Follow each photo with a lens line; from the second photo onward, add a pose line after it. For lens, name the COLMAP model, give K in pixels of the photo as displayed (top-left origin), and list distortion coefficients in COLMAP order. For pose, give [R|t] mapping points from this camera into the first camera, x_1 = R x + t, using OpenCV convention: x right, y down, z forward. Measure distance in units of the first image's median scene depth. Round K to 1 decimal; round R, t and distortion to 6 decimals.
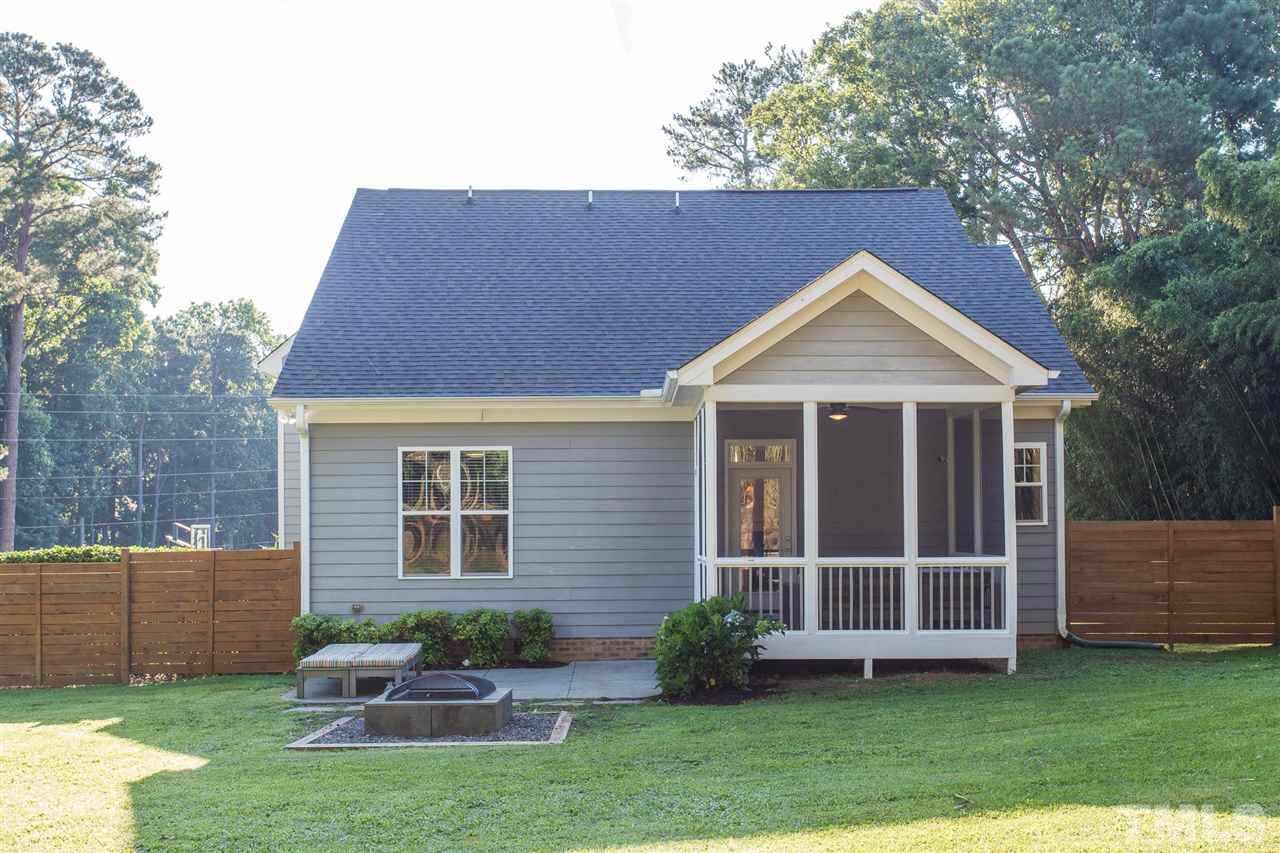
lens RADIAL K [[1423.3, 0, 635.7], [0, 1423.3, 439.0], [0, 0, 1]] dist [0.070429, 0.000000]
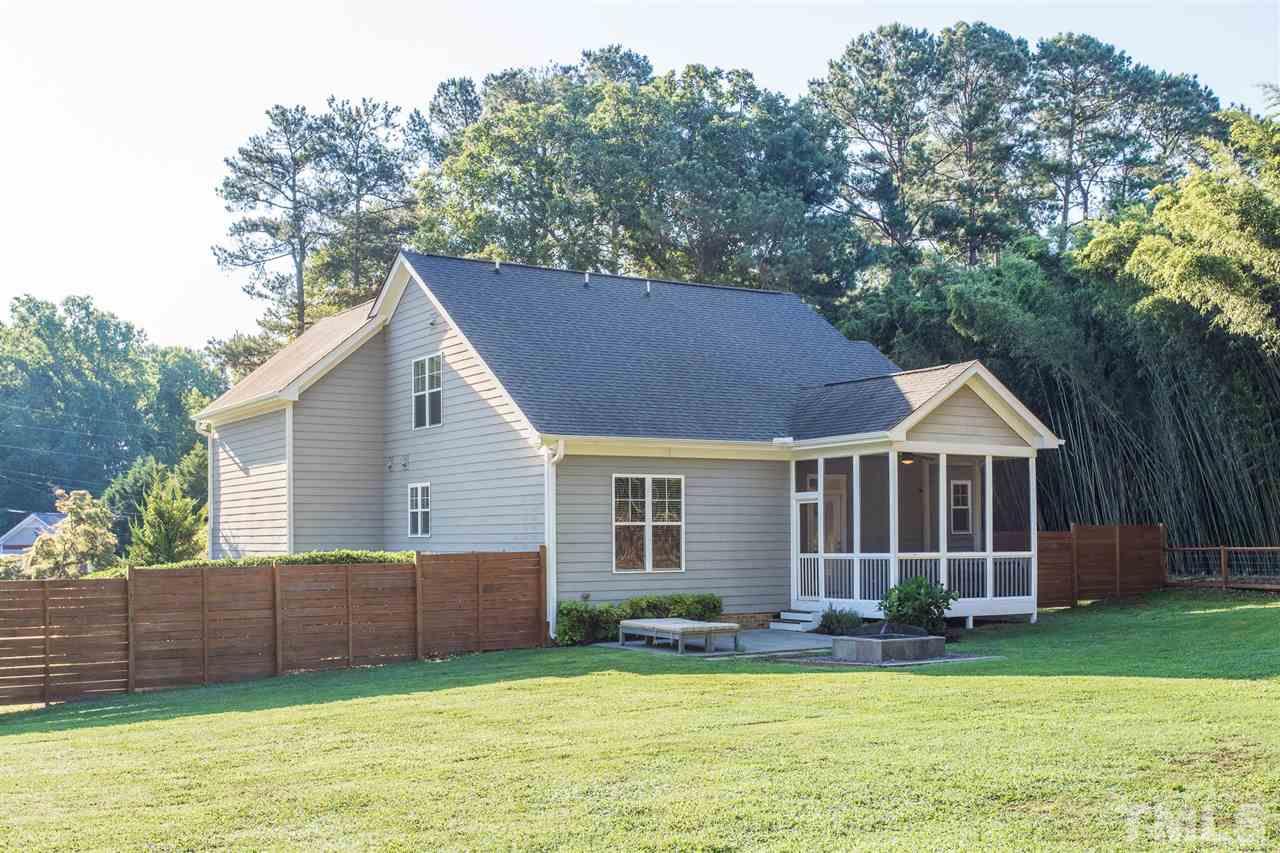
lens RADIAL K [[1423.3, 0, 648.1], [0, 1423.3, 422.4], [0, 0, 1]] dist [0.070429, 0.000000]
pose [[0.854840, 0.042287, 0.517166, -0.842940], [-0.027627, 0.998969, -0.036017, 0.004940], [-0.518156, 0.016501, 0.855127, -0.153684]]
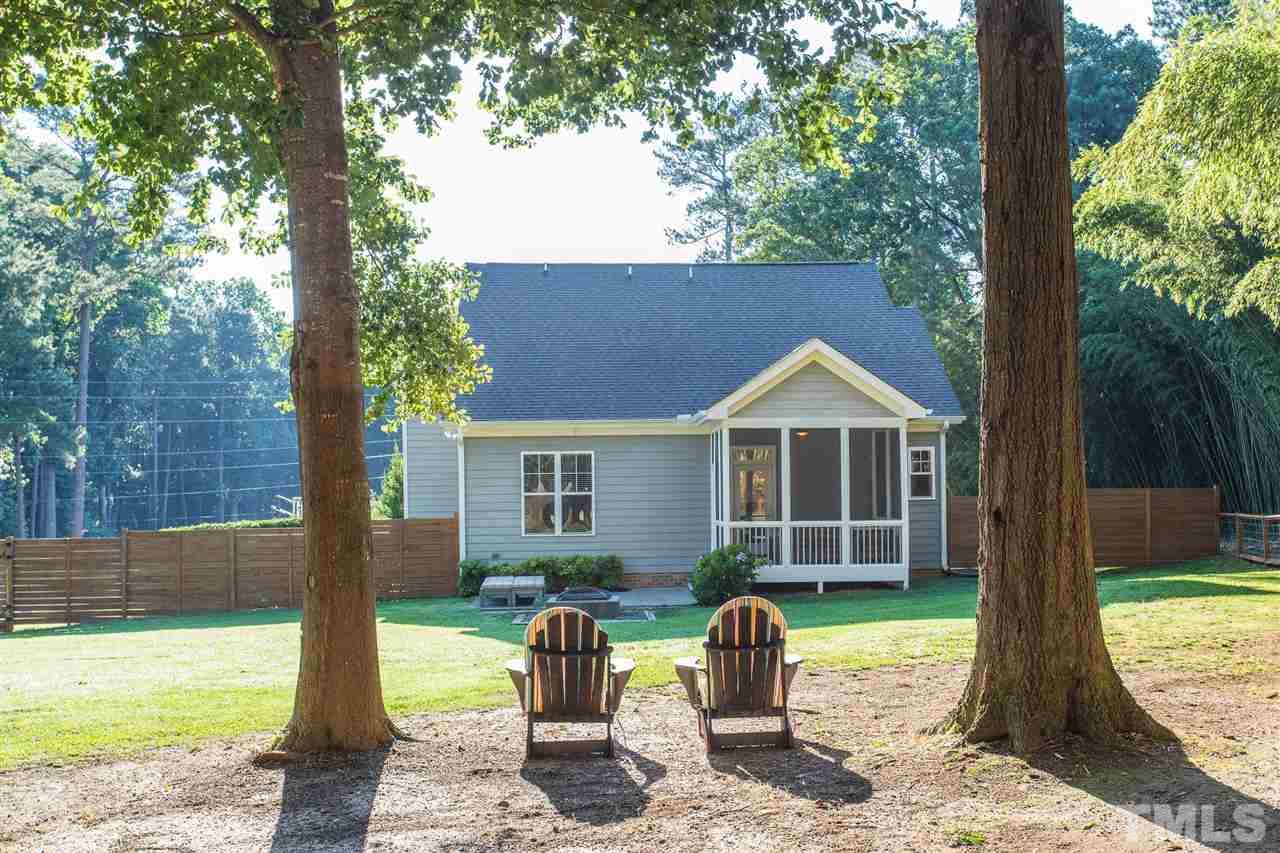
lens RADIAL K [[1423.3, 0, 645.2], [0, 1423.3, 420.4], [0, 0, 1]] dist [0.070429, 0.000000]
pose [[0.999564, -0.004832, 0.029140, -0.077551], [0.004426, 0.999893, 0.013963, -0.050917], [-0.029204, -0.013828, 0.999478, -0.568672]]
